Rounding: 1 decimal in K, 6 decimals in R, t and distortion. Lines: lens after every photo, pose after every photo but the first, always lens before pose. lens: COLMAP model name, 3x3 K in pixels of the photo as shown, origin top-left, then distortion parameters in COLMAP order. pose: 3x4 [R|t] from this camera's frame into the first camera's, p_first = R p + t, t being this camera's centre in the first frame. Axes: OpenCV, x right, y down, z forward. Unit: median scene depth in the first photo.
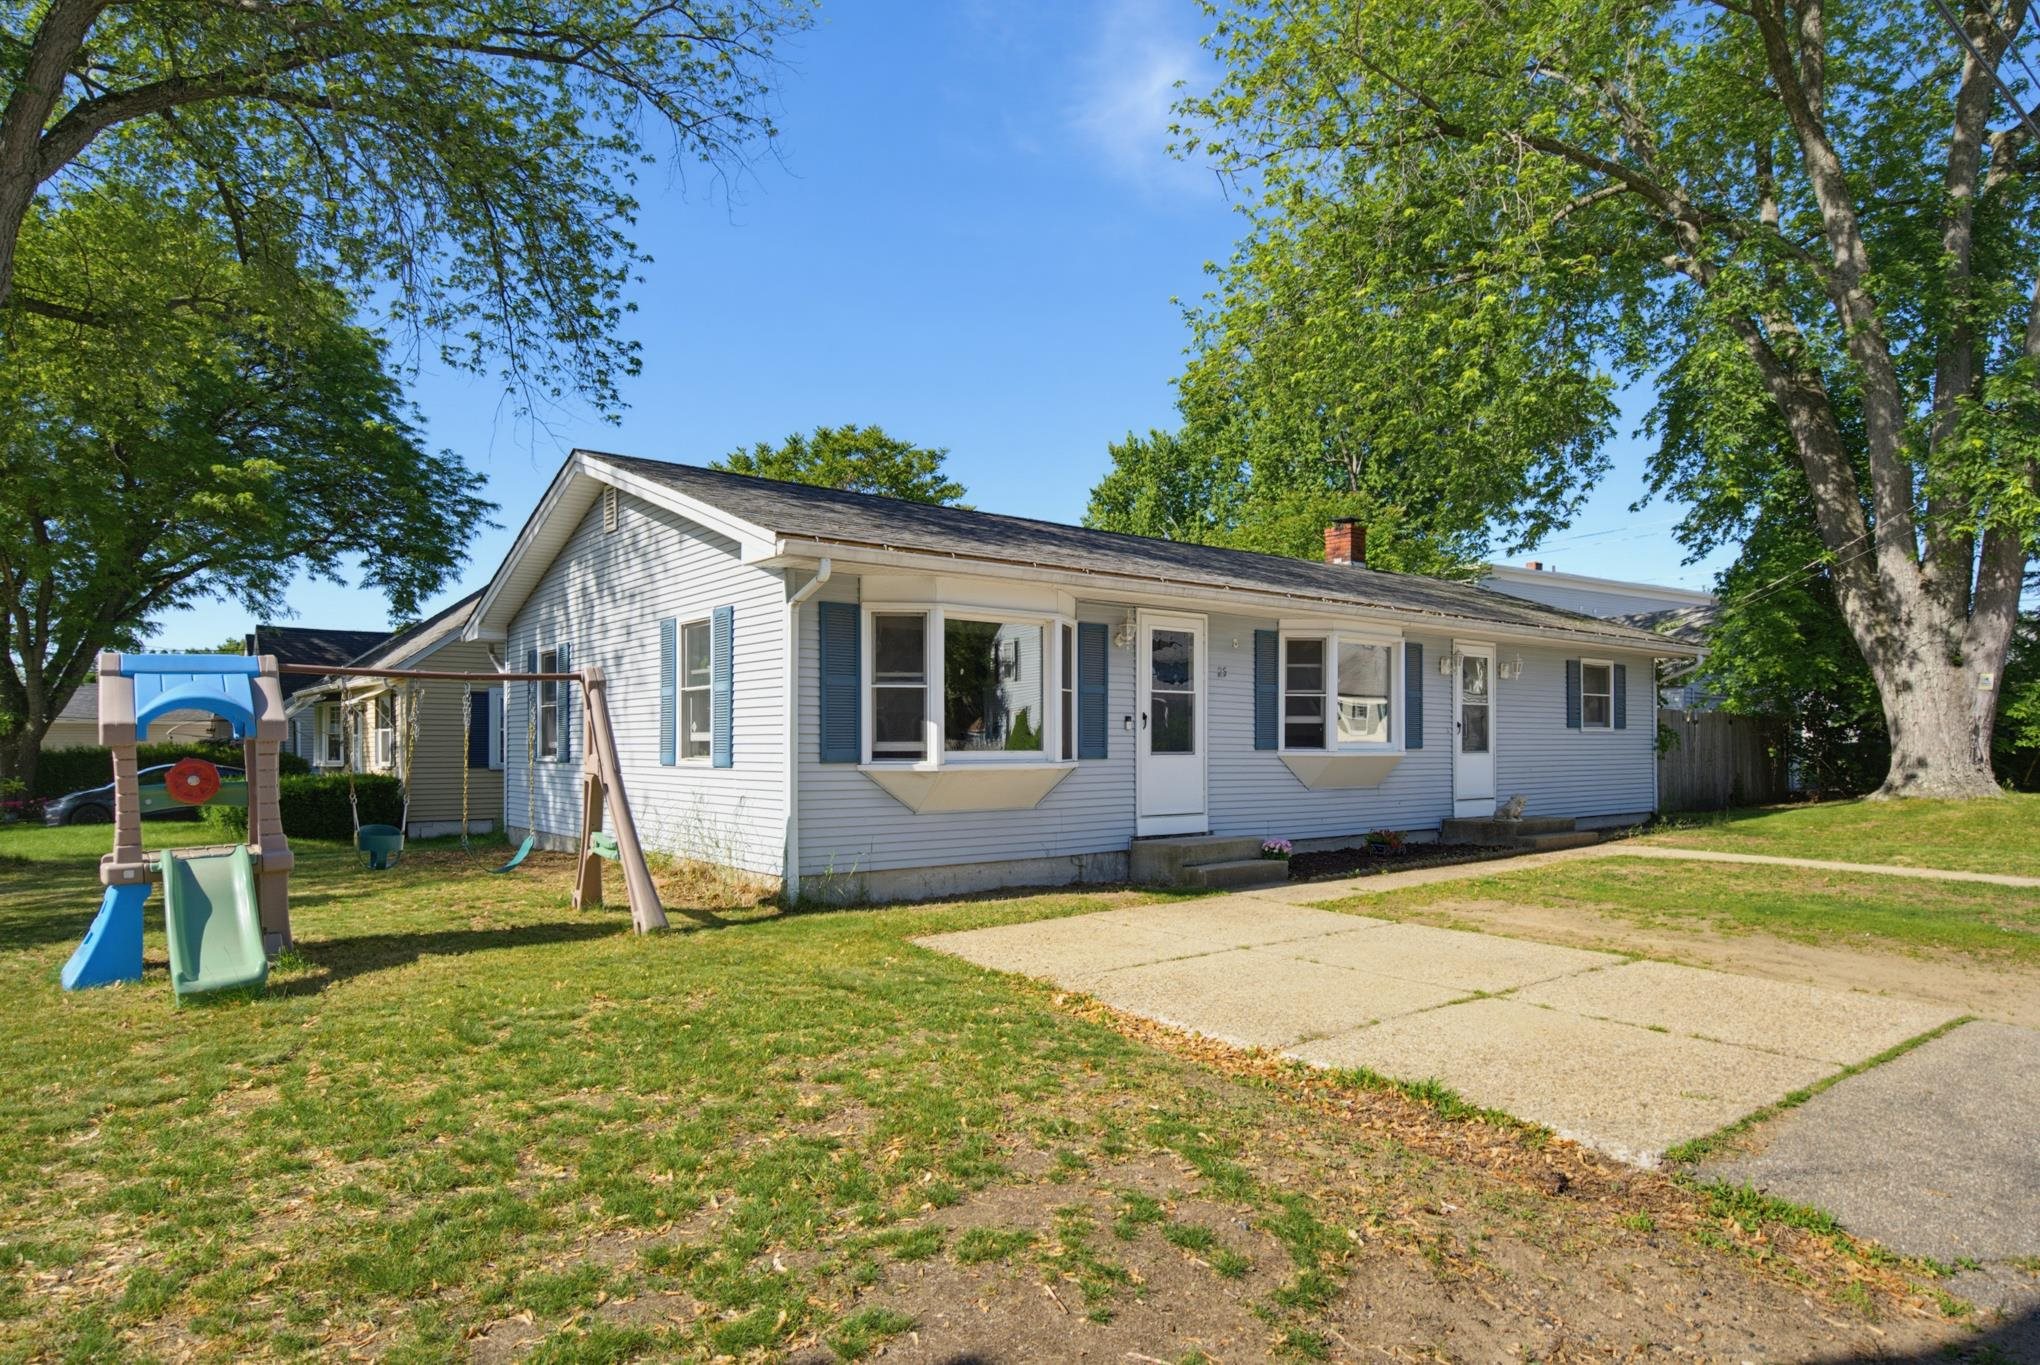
lens RADIAL K [[1130.6, 0, 1033.5], [0, 1130.6, 724.4], [0, 0, 1]] dist [0.005400, -0.003022]
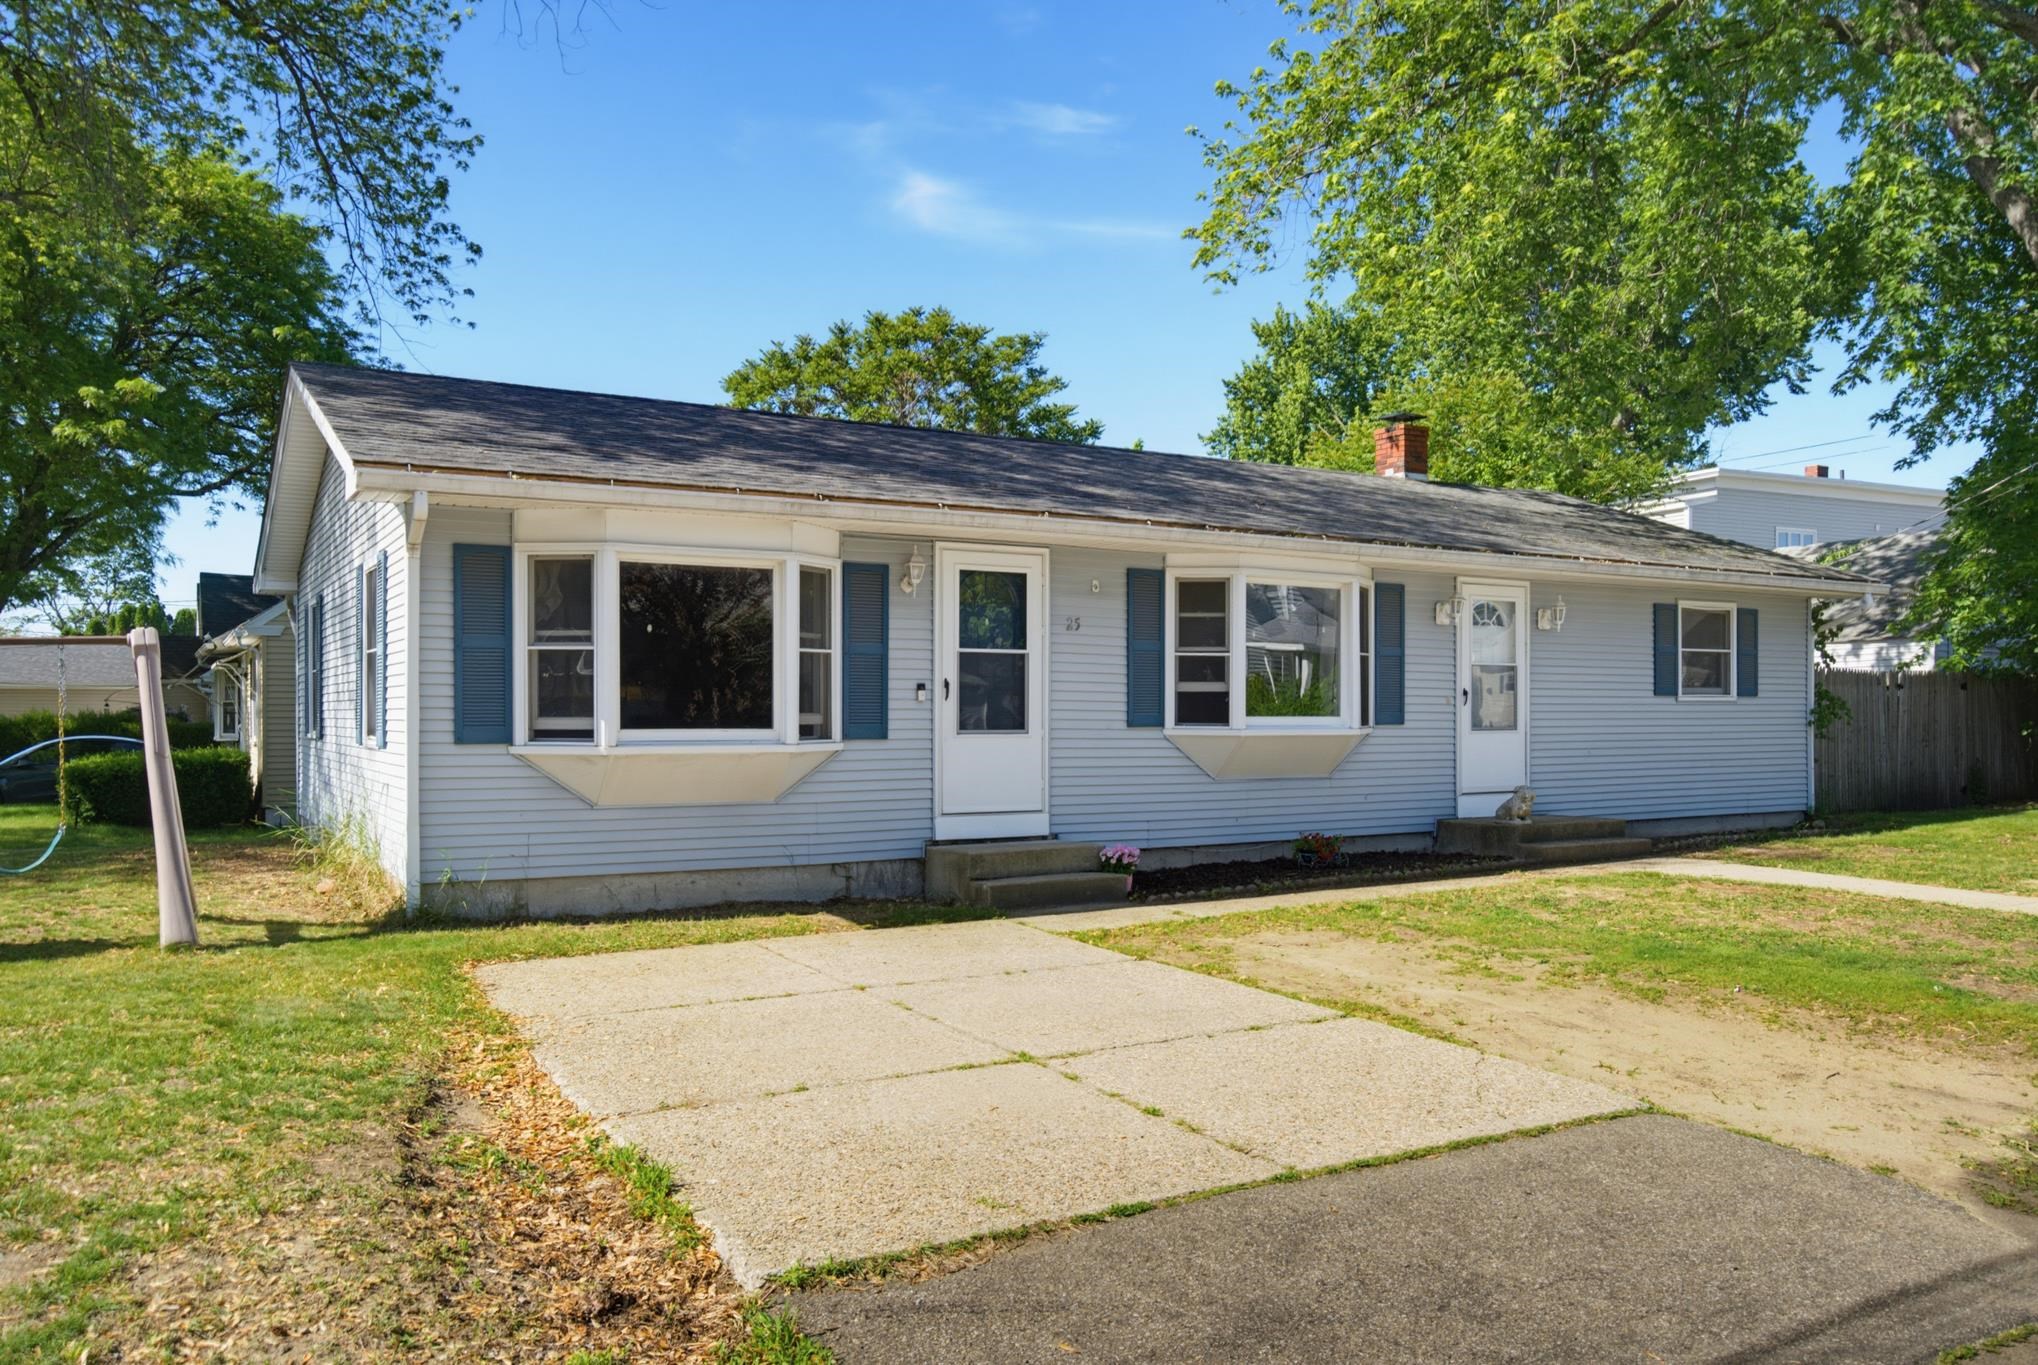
lens RADIAL K [[1465.8, 0, 1021.3], [0, 1465.8, 691.1], [0, 0, 1]] dist [-0.030949, 0.018408]
pose [[0.991710, -0.001389, -0.128488, 0.248380], [0.001673, 0.999996, 0.002098, -0.003602], [0.128485, -0.002295, 0.991709, 0.017070]]
